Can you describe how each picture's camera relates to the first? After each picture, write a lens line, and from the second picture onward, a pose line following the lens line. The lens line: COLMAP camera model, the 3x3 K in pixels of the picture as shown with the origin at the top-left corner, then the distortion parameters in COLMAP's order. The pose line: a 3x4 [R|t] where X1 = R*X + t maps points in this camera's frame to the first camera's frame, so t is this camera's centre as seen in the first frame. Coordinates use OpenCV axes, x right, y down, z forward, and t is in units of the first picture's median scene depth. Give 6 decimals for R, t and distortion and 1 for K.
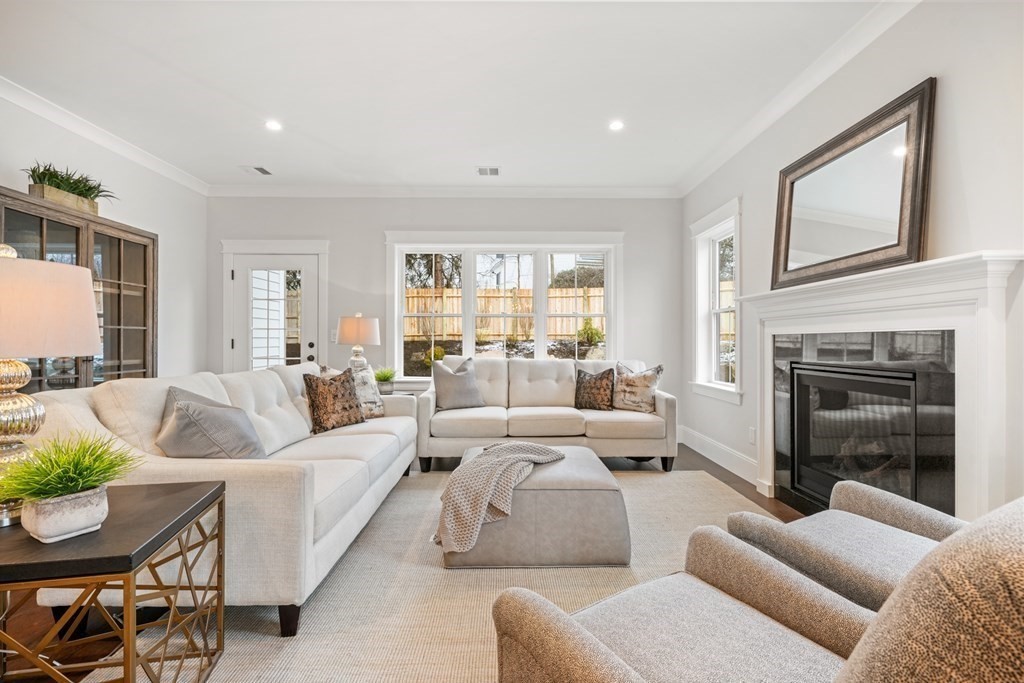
lens RADIAL K [[467.7, 0, 509.6], [0, 467.7, 339.6], [0, 0, 1]] dist [-0.001100, -0.000335]
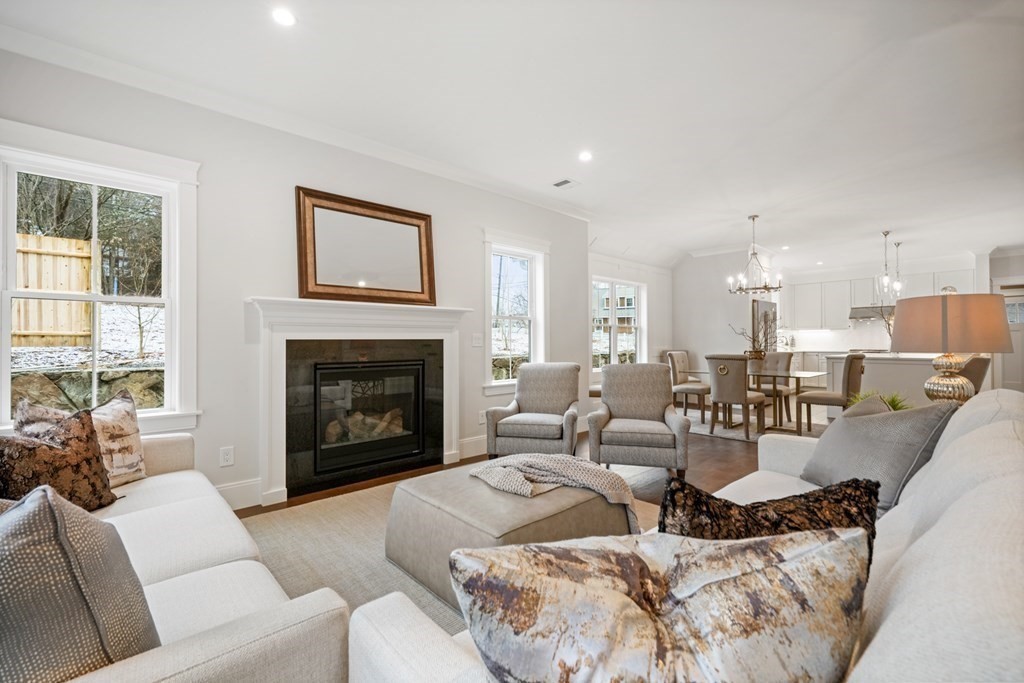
lens RADIAL K [[430.6, 0, 512.1], [0, 430.6, 340.4], [0, 0, 1]] dist [-0.001165, 0.000108]
pose [[-0.667781, 0.007342, 0.744321, -0.473550], [0.003449, 0.999971, -0.006770, -0.000301], [-0.744349, -0.001954, -0.667787, 1.289662]]
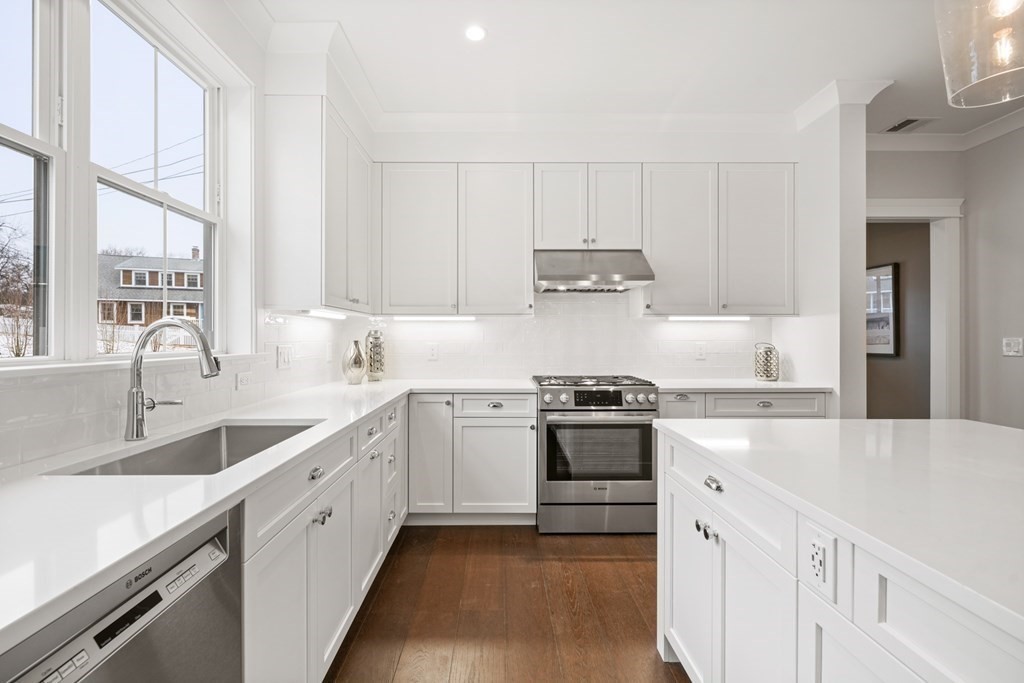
lens RADIAL K [[467.7, 0, 509.6], [0, 467.7, 339.6], [0, 0, 1]] dist [-0.001100, -0.000335]
pose [[-0.999855, -0.002007, 0.016914, 0.191093], [-0.001956, 0.999993, 0.003061, -0.038668], [-0.016920, 0.003027, -0.999852, -1.331133]]
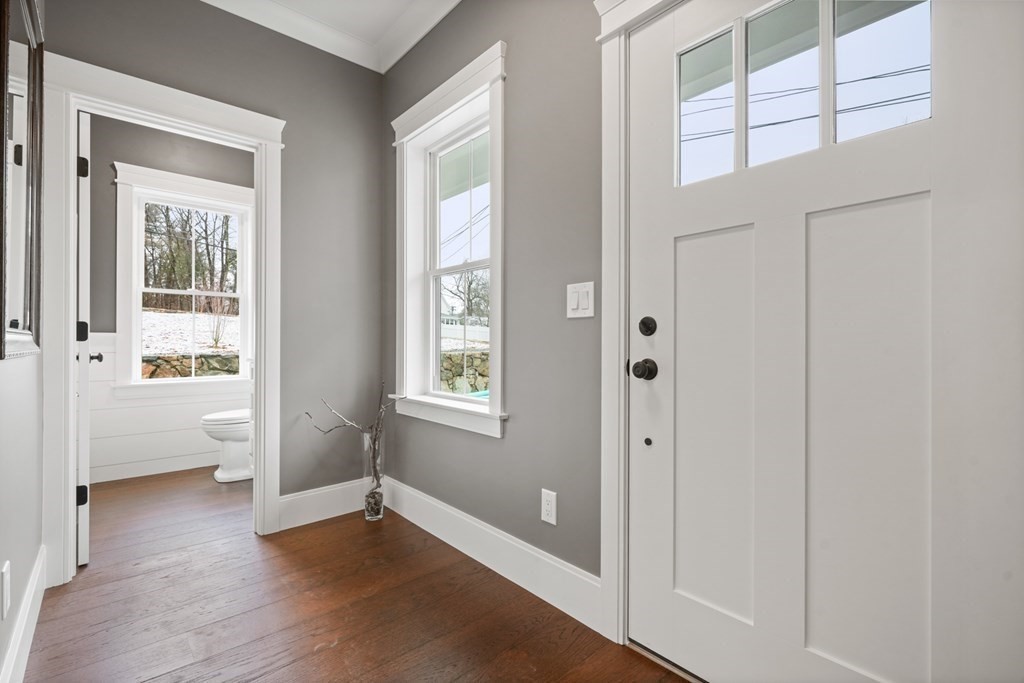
lens RADIAL K [[467.7, 0, 509.6], [0, 467.7, 339.6], [0, 0, 1]] dist [-0.001100, -0.000335]
pose [[0.758877, 0.002932, 0.651228, 0.183558], [-0.002930, 0.999995, -0.001087, 0.034609], [-0.651228, -0.001083, 0.758881, 0.702314]]
